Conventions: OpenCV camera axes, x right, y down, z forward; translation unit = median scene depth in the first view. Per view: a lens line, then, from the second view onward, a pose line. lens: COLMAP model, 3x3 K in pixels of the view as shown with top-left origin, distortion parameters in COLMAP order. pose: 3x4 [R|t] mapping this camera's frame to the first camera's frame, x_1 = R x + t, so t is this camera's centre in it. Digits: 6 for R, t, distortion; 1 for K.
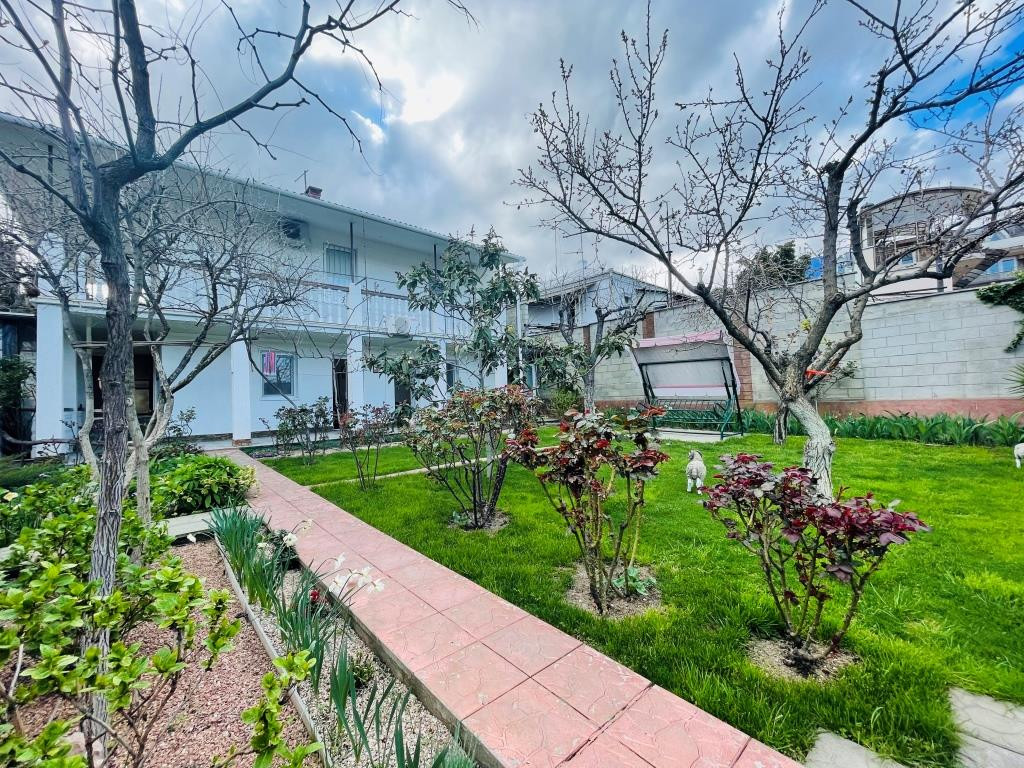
lens RADIAL K [[412.2, 0, 504.8], [0, 412.2, 388.5], [0, 0, 1]] dist [0.002670, -0.000651]
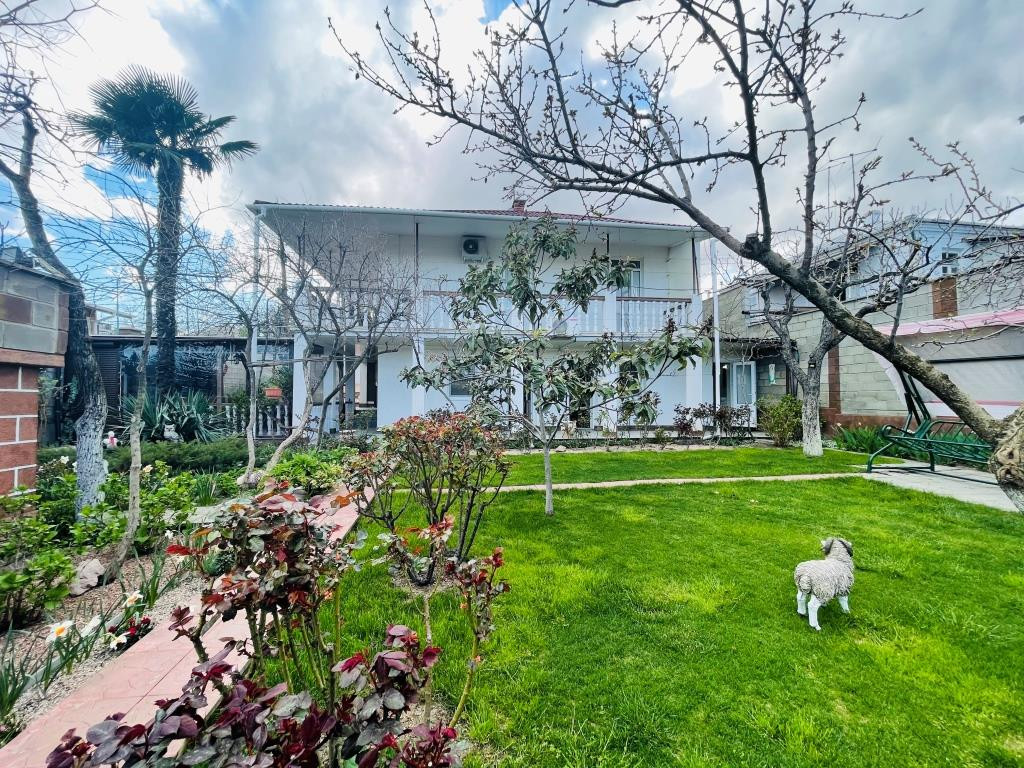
lens RADIAL K [[412.2, 0, 506.5], [0, 412.2, 386.4], [0, 0, 1]] dist [0.002670, -0.000651]
pose [[0.829742, 0.016046, -0.557916, 0.184589], [-0.011845, 0.999868, 0.011140, -0.023872], [0.558021, -0.002635, 0.829822, 0.142010]]
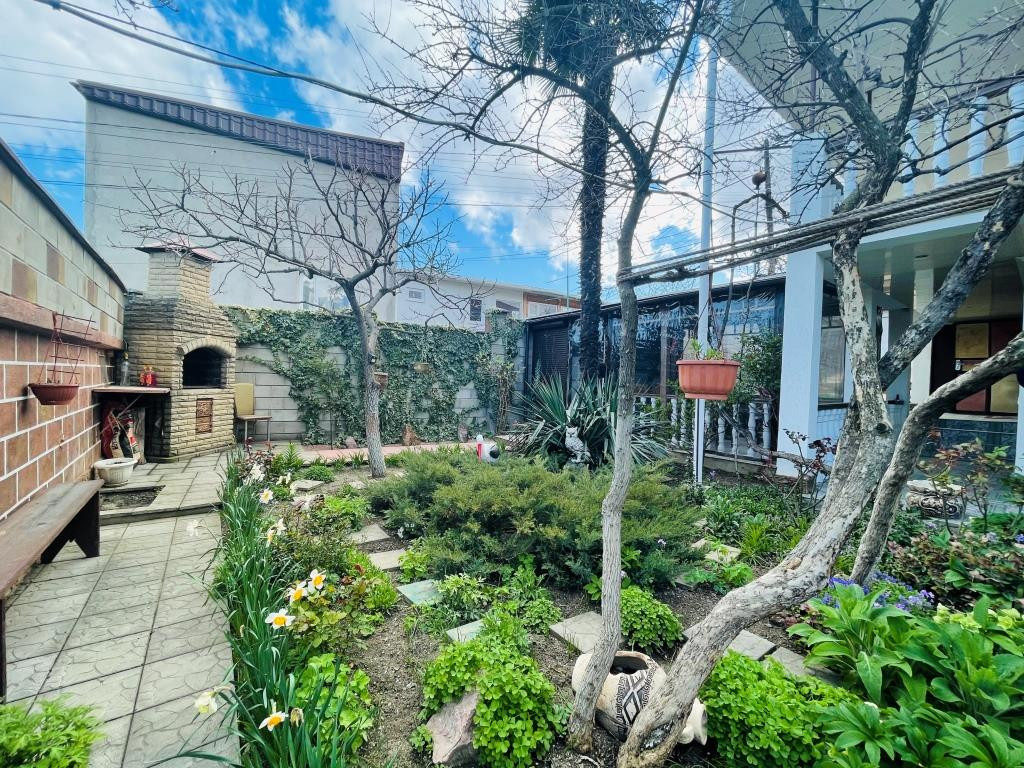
lens RADIAL K [[412.2, 0, 503.3], [0, 412.2, 382.2], [0, 0, 1]] dist [0.002670, -0.000651]
pose [[-0.082259, 0.037063, -0.995922, -0.270253], [-0.008113, 0.999250, 0.037857, -0.006855], [0.996578, 0.011194, -0.081896, 0.385640]]
